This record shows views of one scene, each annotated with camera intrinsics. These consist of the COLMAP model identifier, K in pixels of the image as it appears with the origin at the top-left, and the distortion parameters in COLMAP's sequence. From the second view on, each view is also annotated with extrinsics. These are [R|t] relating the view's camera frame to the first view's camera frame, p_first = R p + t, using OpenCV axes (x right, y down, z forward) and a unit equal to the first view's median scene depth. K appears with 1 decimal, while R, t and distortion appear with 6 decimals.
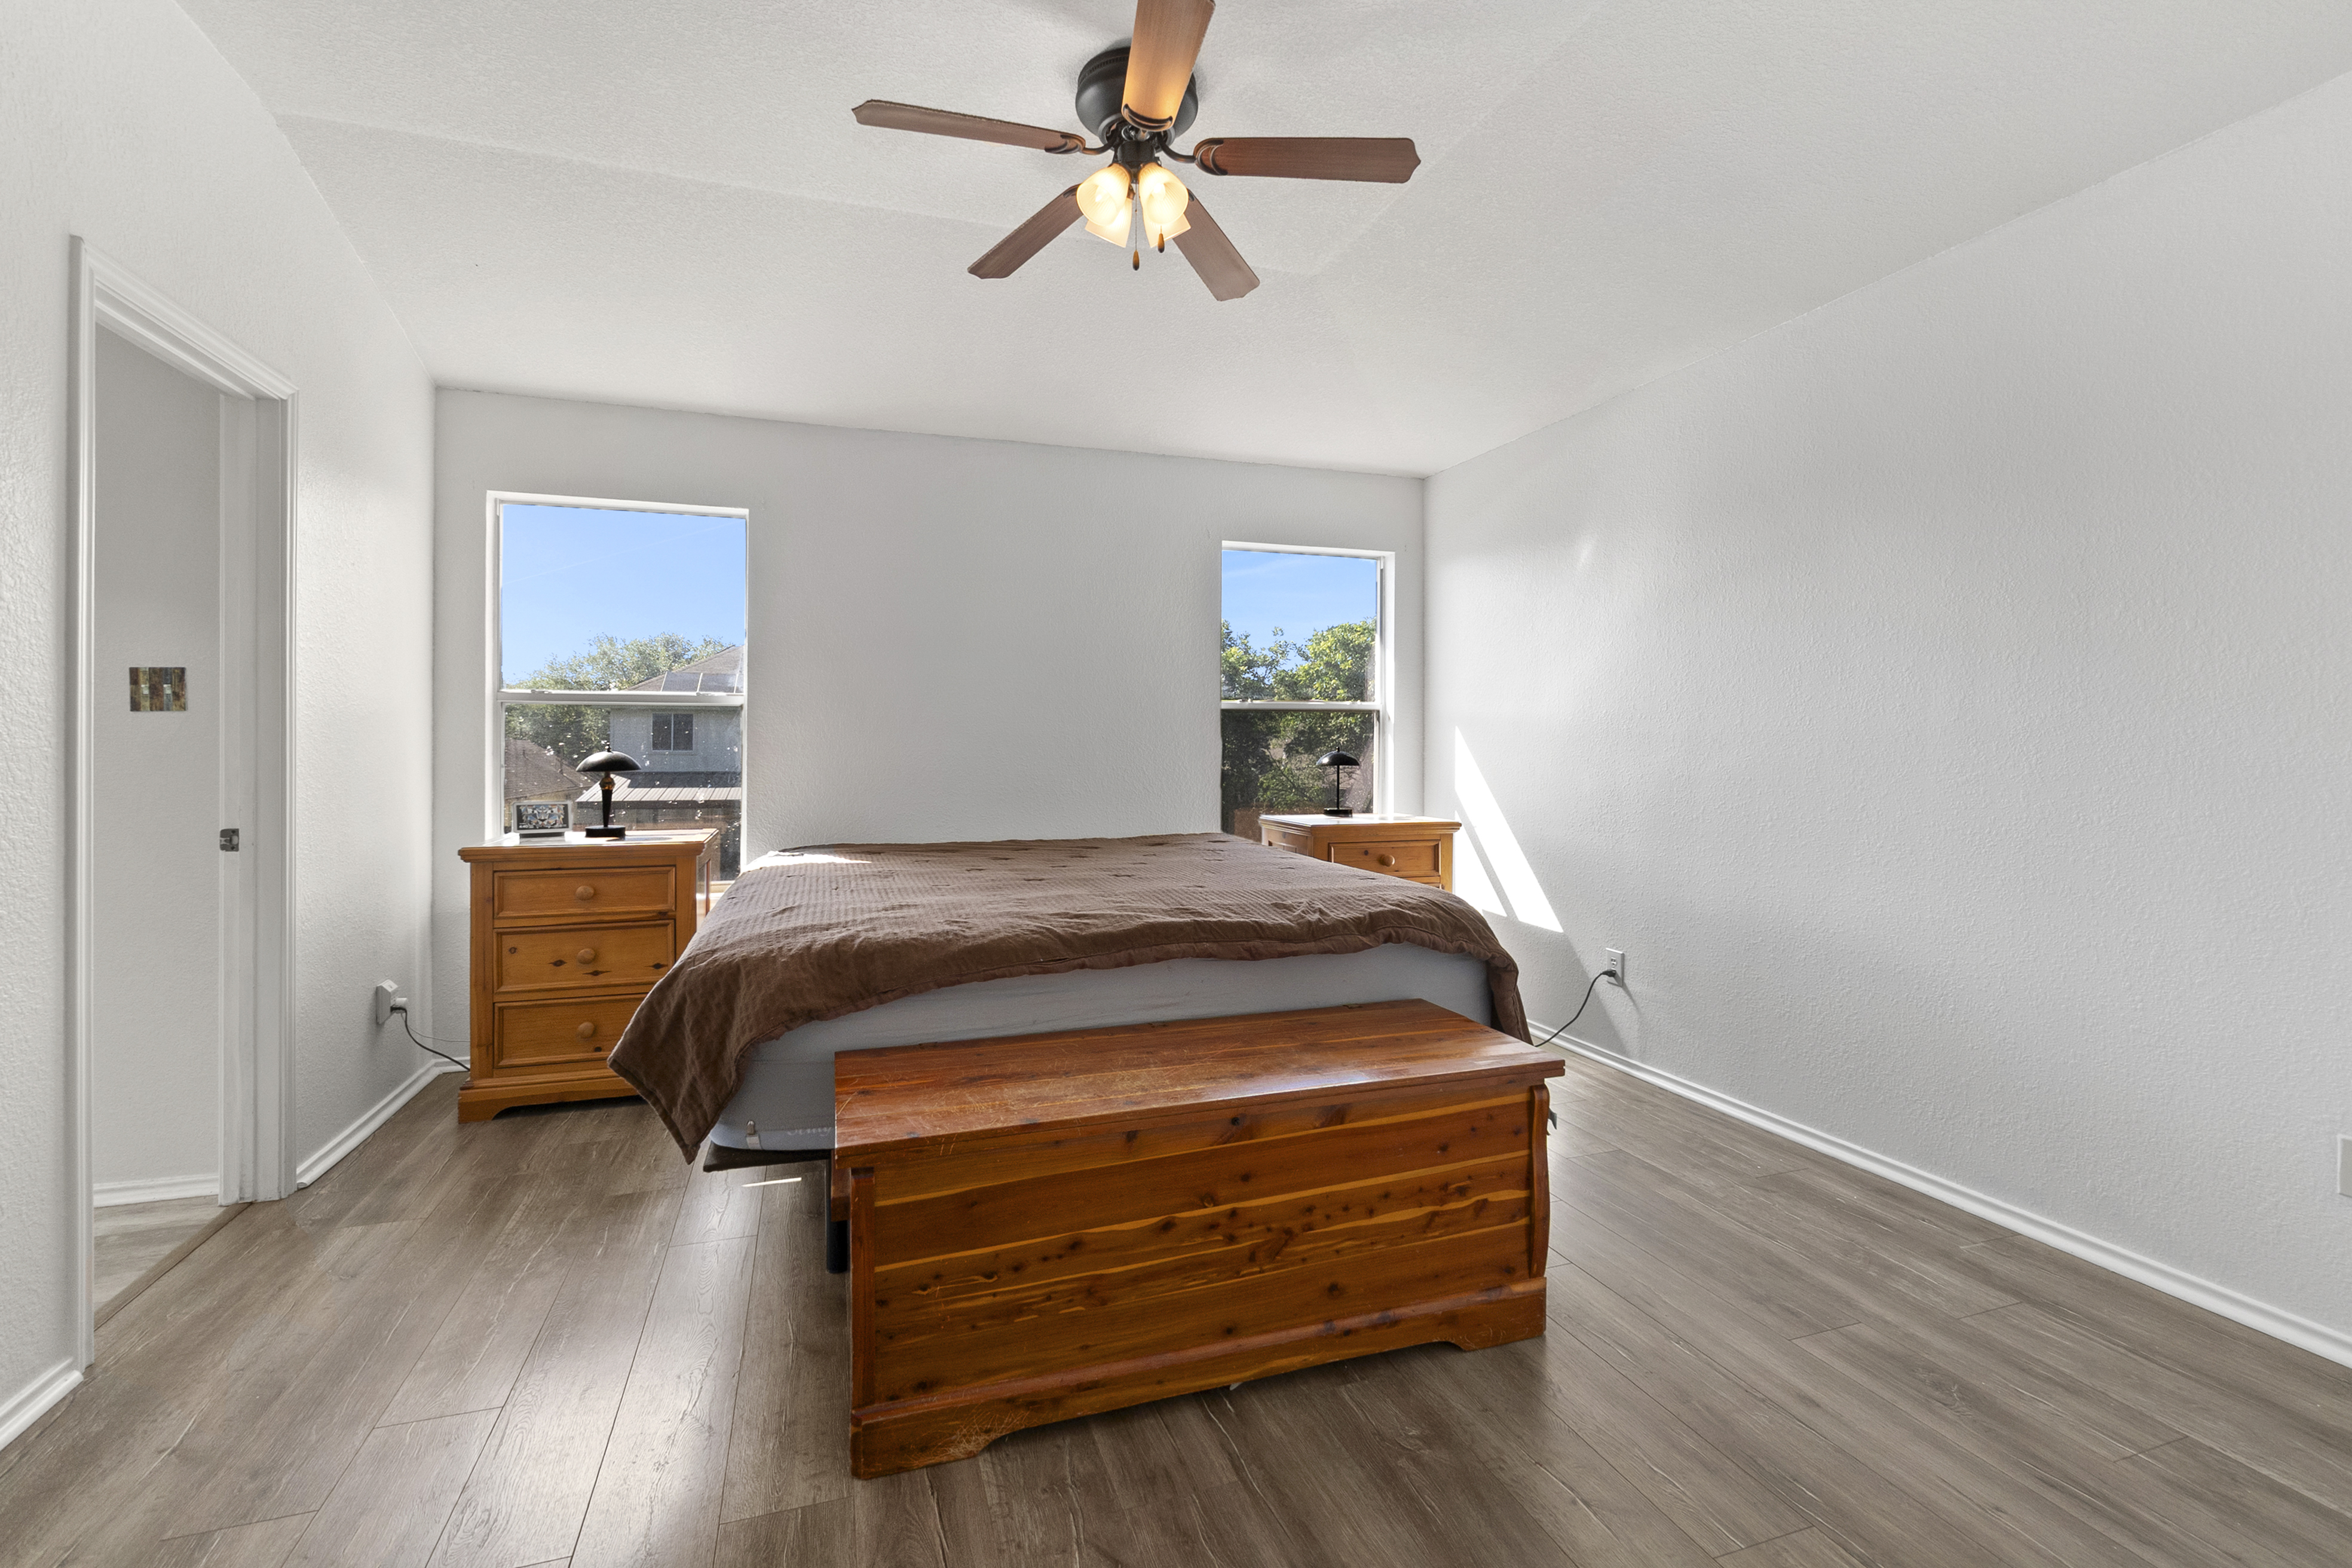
lens RADIAL K [[1022.9, 0, 1151.7], [0, 1022.9, 741.8], [0, 0, 1]] dist [-0.002970, 0.000561]
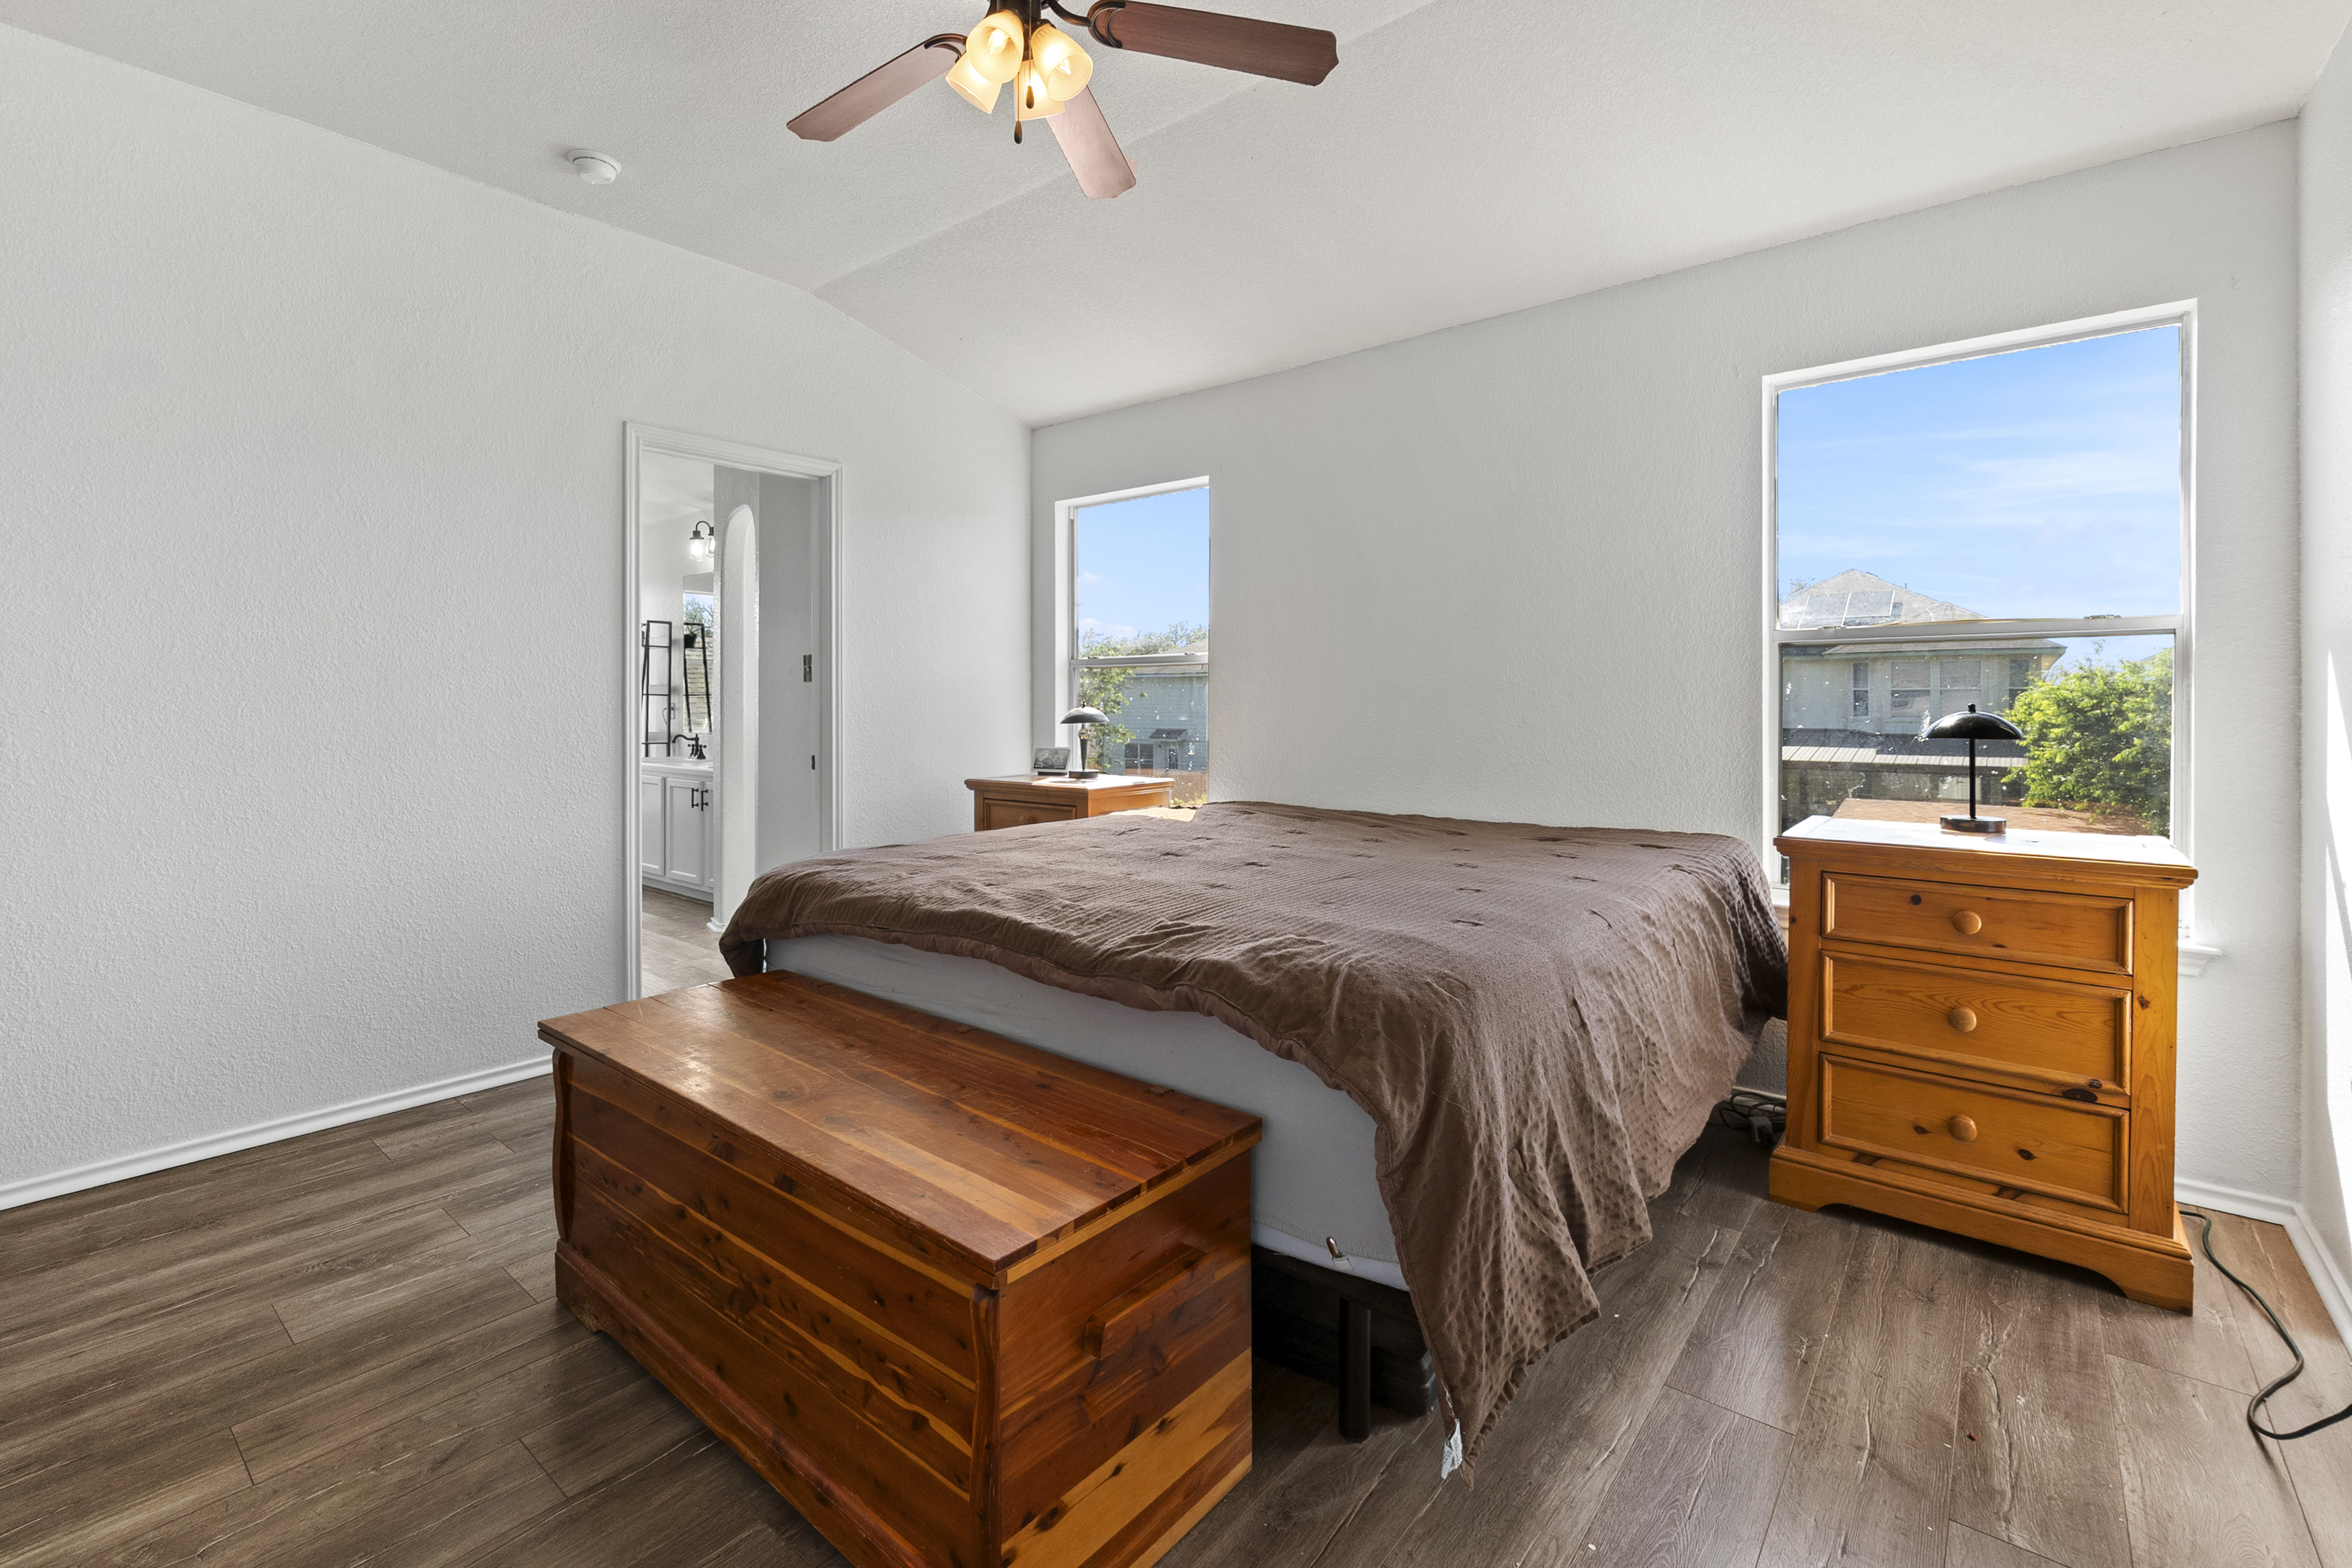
lens RADIAL K [[1022.9, 0, 1161.5], [0, 1022.9, 720.5], [0, 0, 1]] dist [-0.002970, 0.000561]
pose [[0.534848, 0.013690, -0.844837, 0.585245], [0.004795, 0.999803, 0.019237, 0.002733], [0.844935, -0.014340, 0.534677, 0.496328]]
